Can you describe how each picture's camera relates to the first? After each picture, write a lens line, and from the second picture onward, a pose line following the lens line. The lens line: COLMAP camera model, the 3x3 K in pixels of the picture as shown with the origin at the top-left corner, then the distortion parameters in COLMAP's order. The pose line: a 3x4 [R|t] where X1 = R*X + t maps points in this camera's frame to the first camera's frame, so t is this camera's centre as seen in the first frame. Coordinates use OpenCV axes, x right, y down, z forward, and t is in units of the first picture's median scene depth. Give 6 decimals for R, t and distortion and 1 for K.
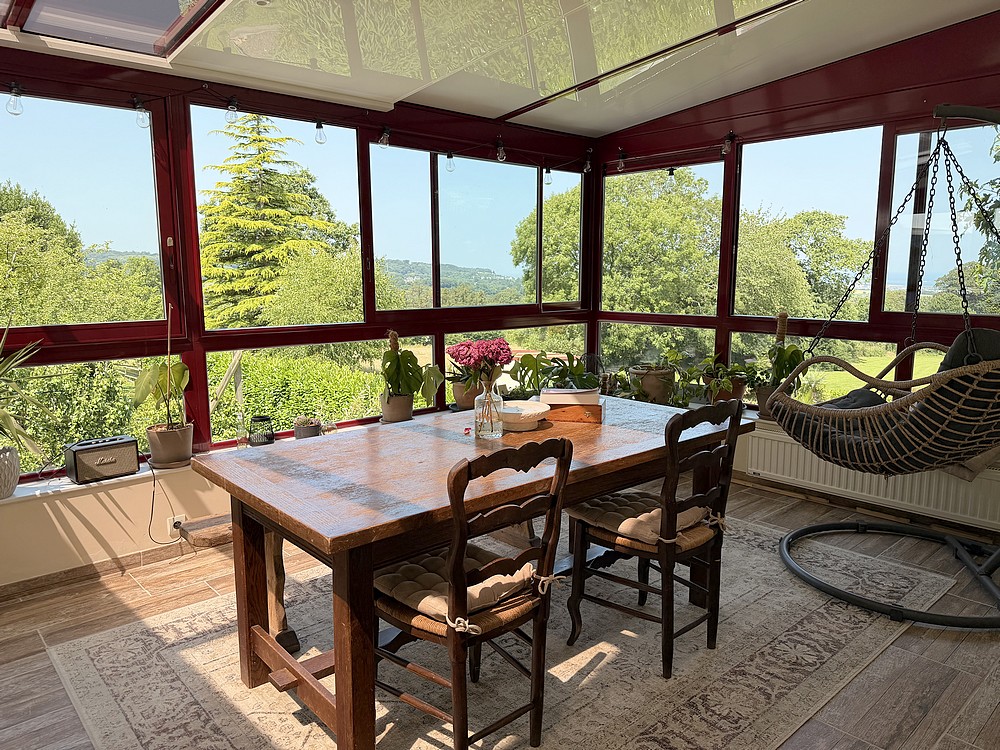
lens RADIAL K [[696.8, 0, 504.6], [0, 696.8, 380.4], [0, 0, 1]] dist [0.034568, -0.048865]
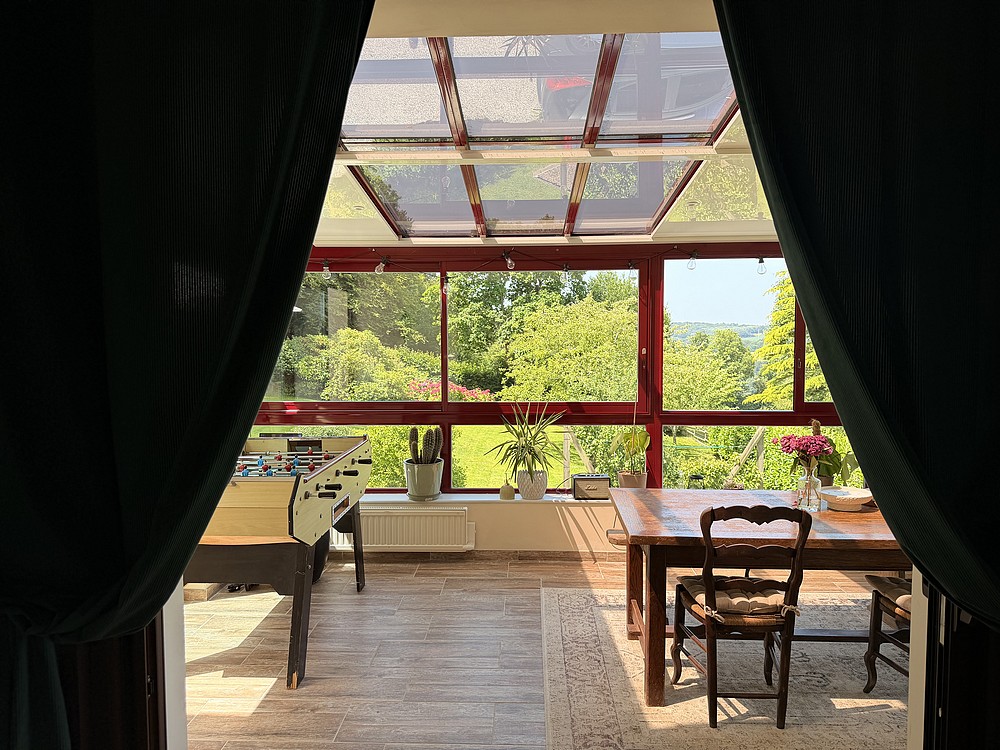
lens RADIAL K [[696.8, 0, 491.5], [0, 696.8, 370.0], [0, 0, 1]] dist [0.034568, -0.048865]
pose [[0.695832, 0.027374, -0.717683, 0.412202], [-0.108824, 0.991754, -0.067683, -0.019579], [0.709912, 0.125197, 0.693073, -0.301687]]
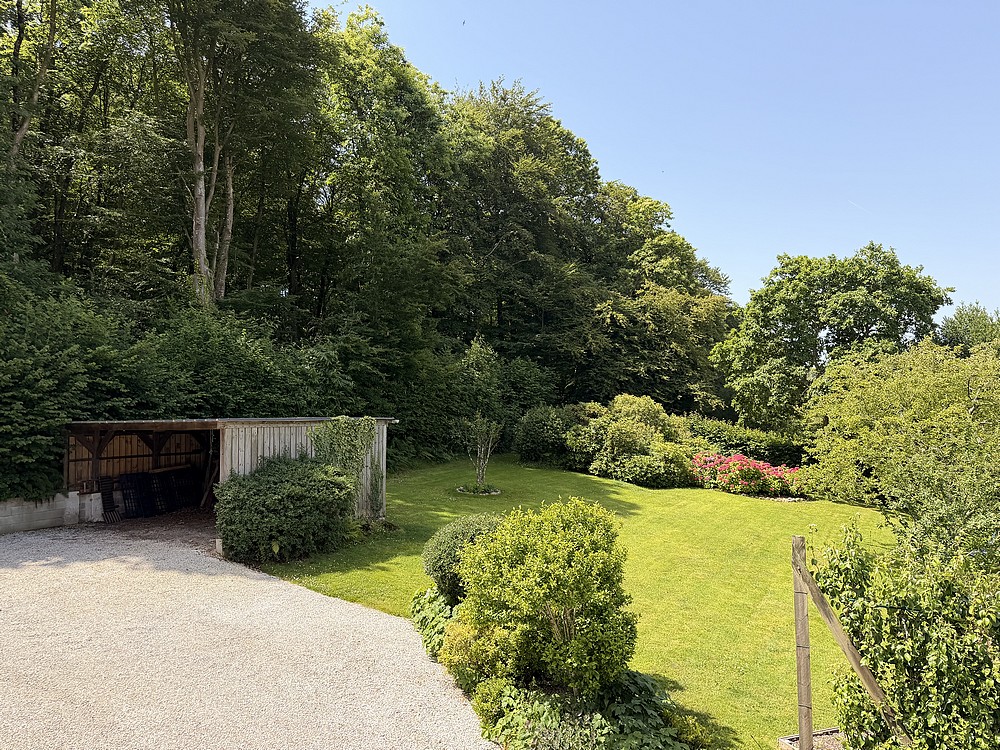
lens RADIAL K [[696.8, 0, 495.0], [0, 696.8, 370.8], [0, 0, 1]] dist [0.034568, -0.048865]
pose [[0.305486, -0.061799, -0.950189, -0.352756], [-0.127992, 0.986170, -0.105289, -0.257067], [0.943555, 0.153781, 0.293352, 1.194540]]
